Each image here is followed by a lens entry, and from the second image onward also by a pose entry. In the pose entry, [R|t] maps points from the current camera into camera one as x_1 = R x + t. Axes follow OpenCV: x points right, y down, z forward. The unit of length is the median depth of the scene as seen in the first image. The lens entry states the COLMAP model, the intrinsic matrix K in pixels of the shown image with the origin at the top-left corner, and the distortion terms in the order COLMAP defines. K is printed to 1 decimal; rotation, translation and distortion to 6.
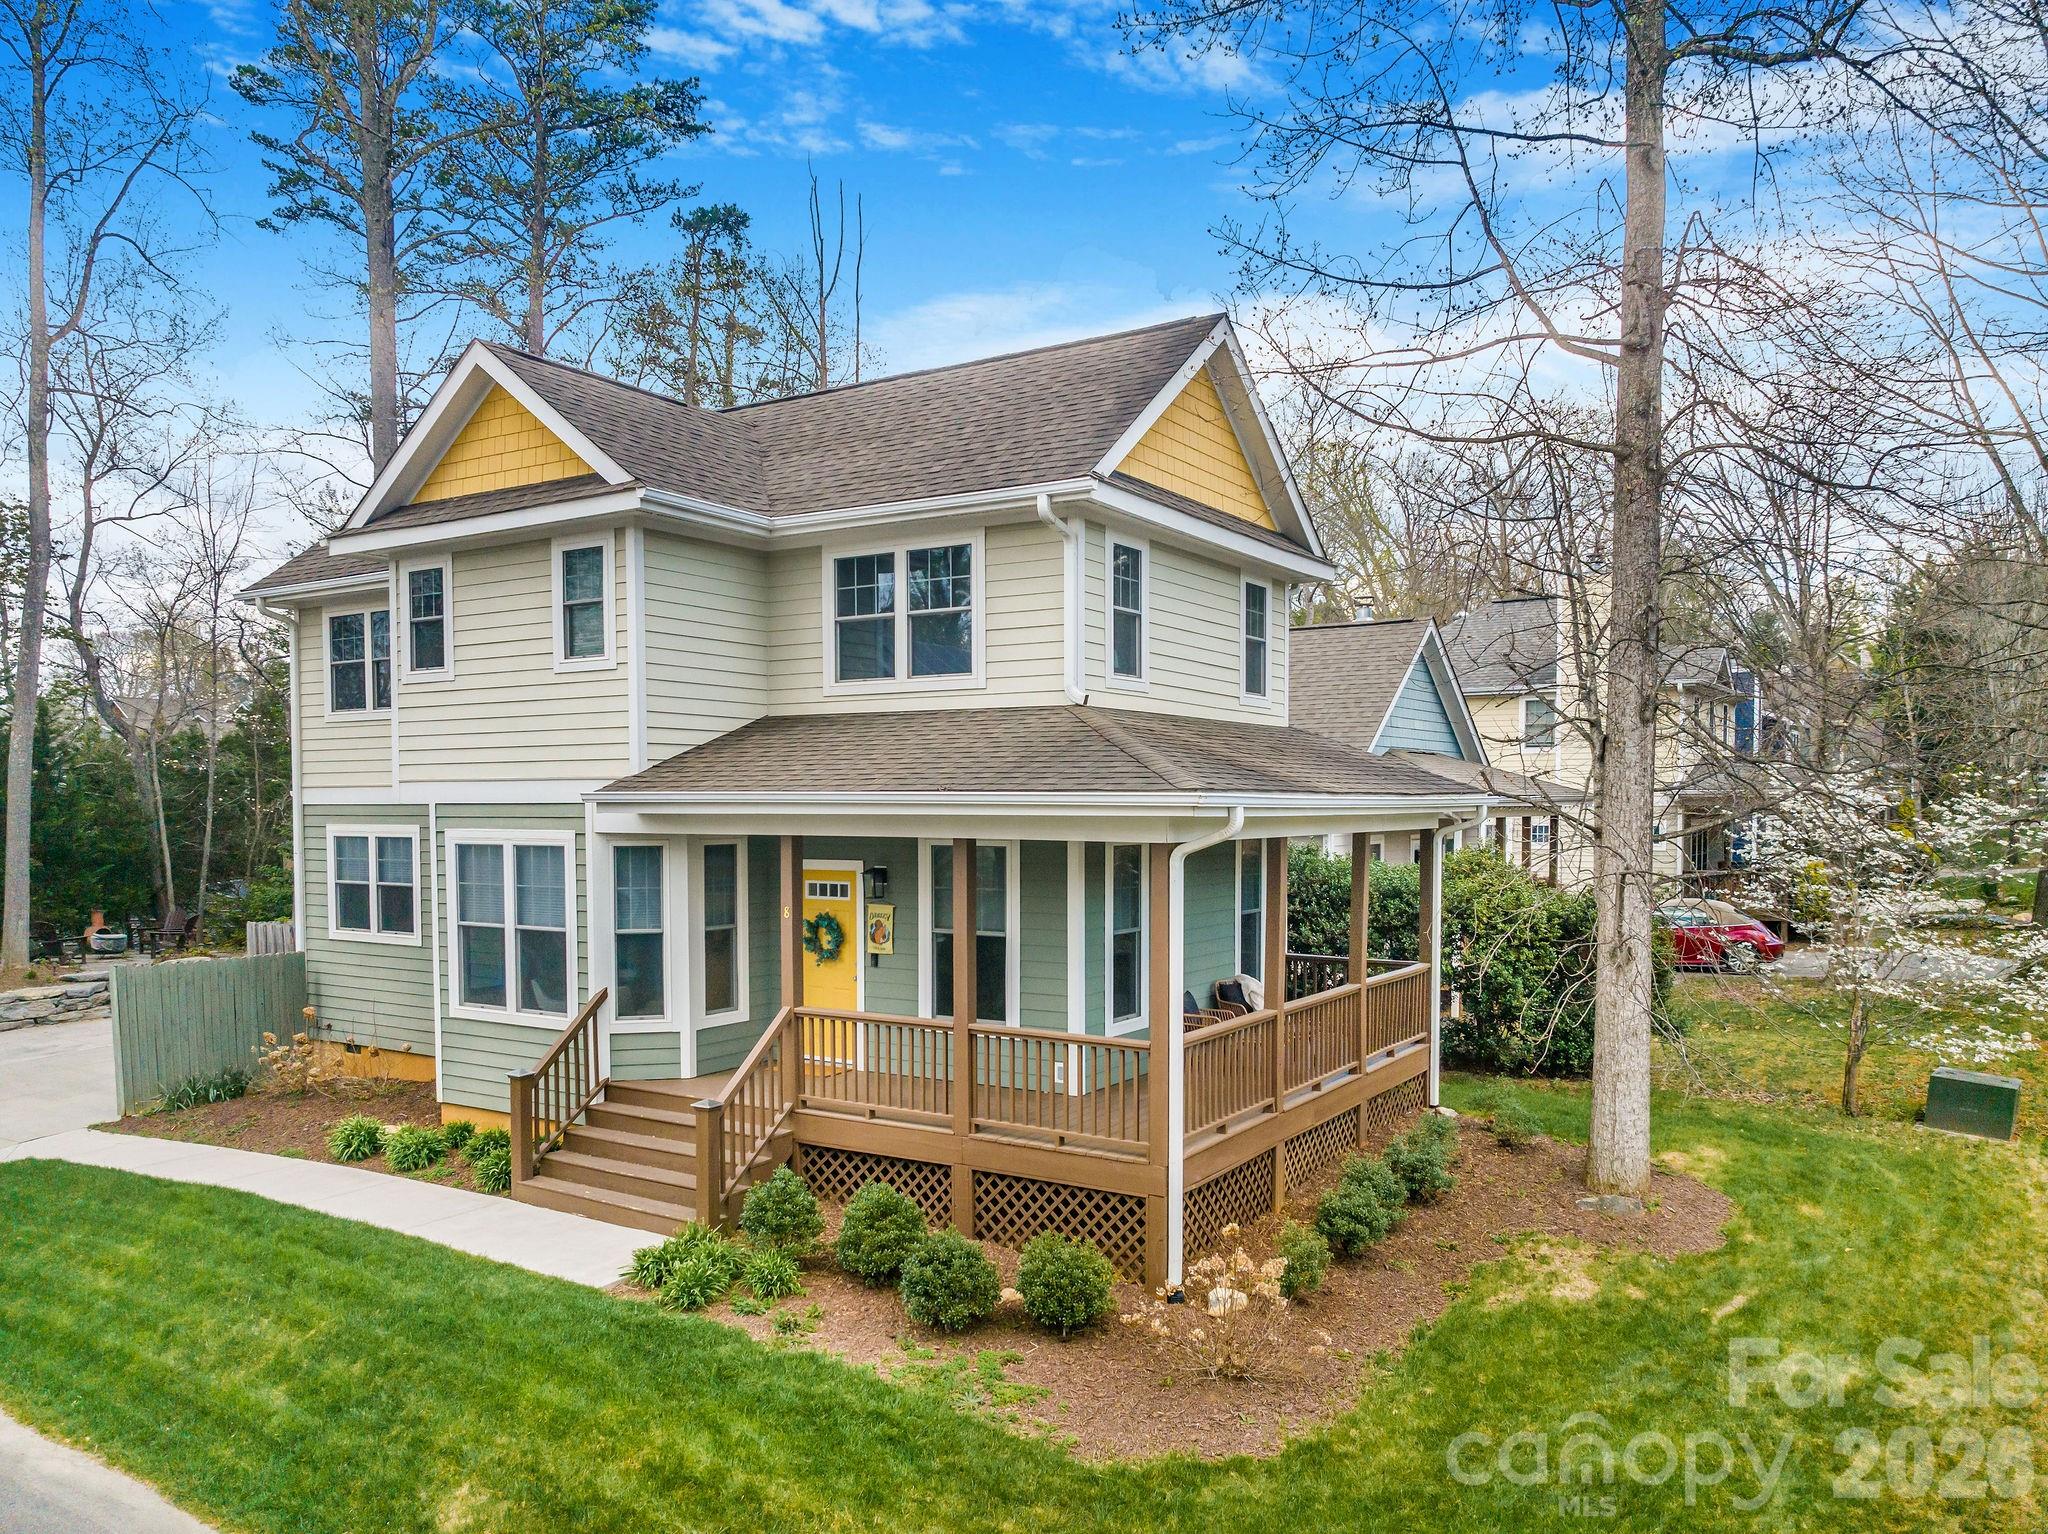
lens RADIAL K [[1518.2, 0, 1039.9], [0, 1518.2, 871.5], [0, 0, 1]] dist [-0.035069, -0.001072]
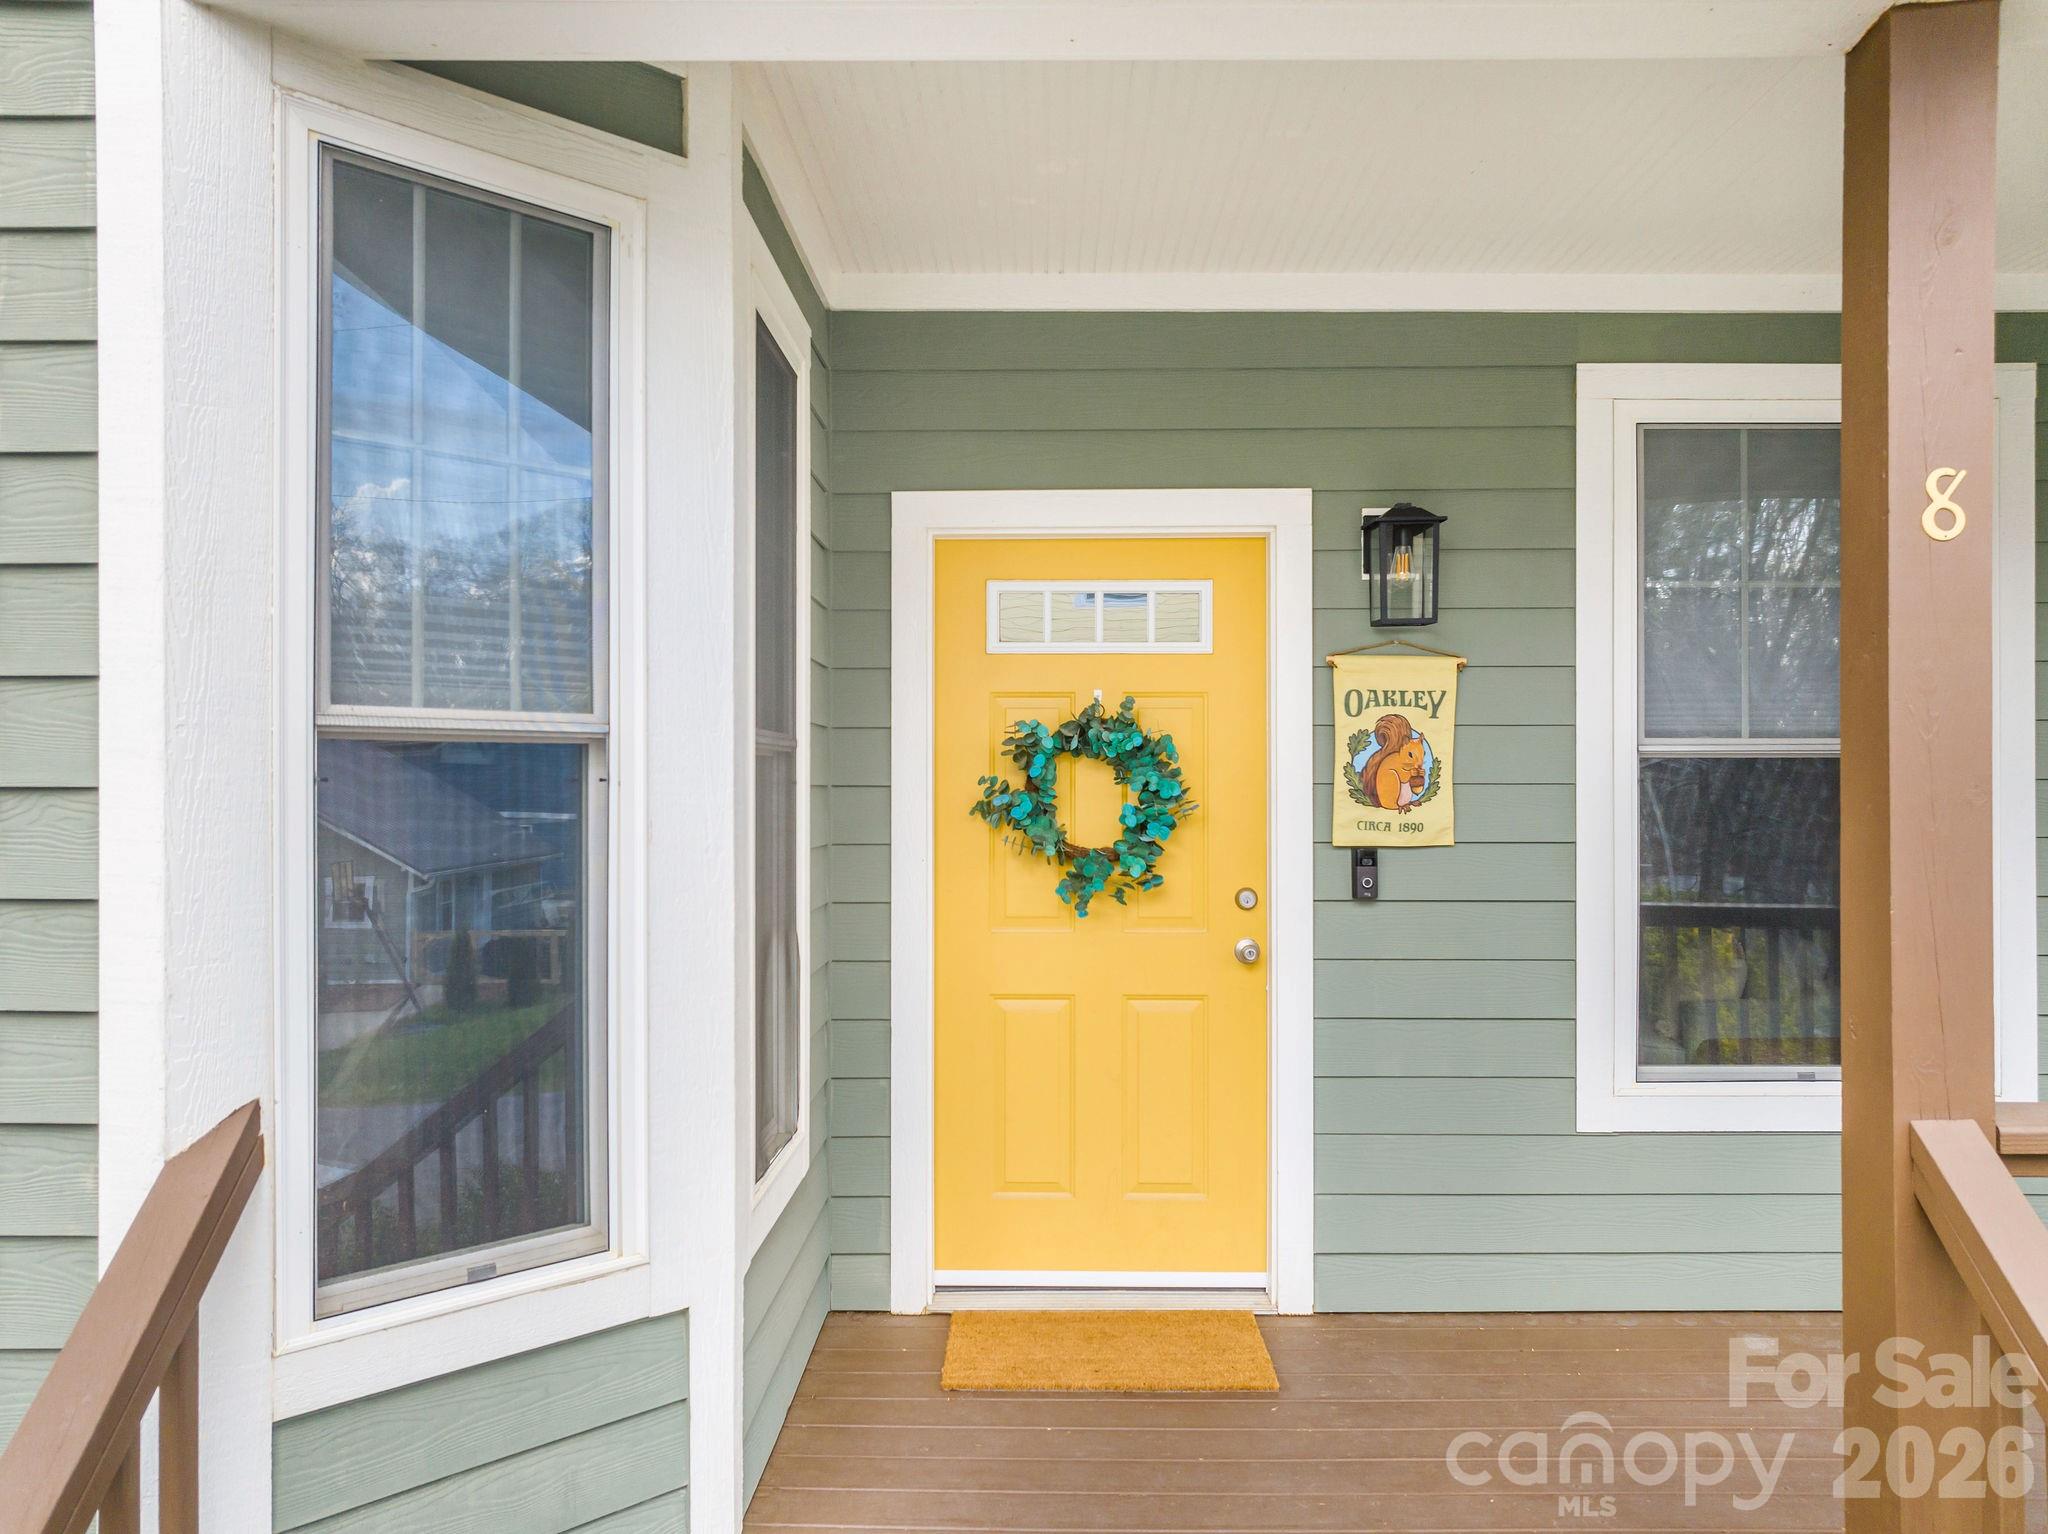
lens RADIAL K [[1435.4, 0, 1024.0], [0, 1435.4, 767.0], [0, 0, 1]] dist [0.002523, 0.002303]
pose [[0.863416, 0.003938, 0.504477, -0.288927], [0.024944, 0.998413, -0.050485, 0.052707], [-0.503875, 0.056173, 0.861948, 0.837311]]
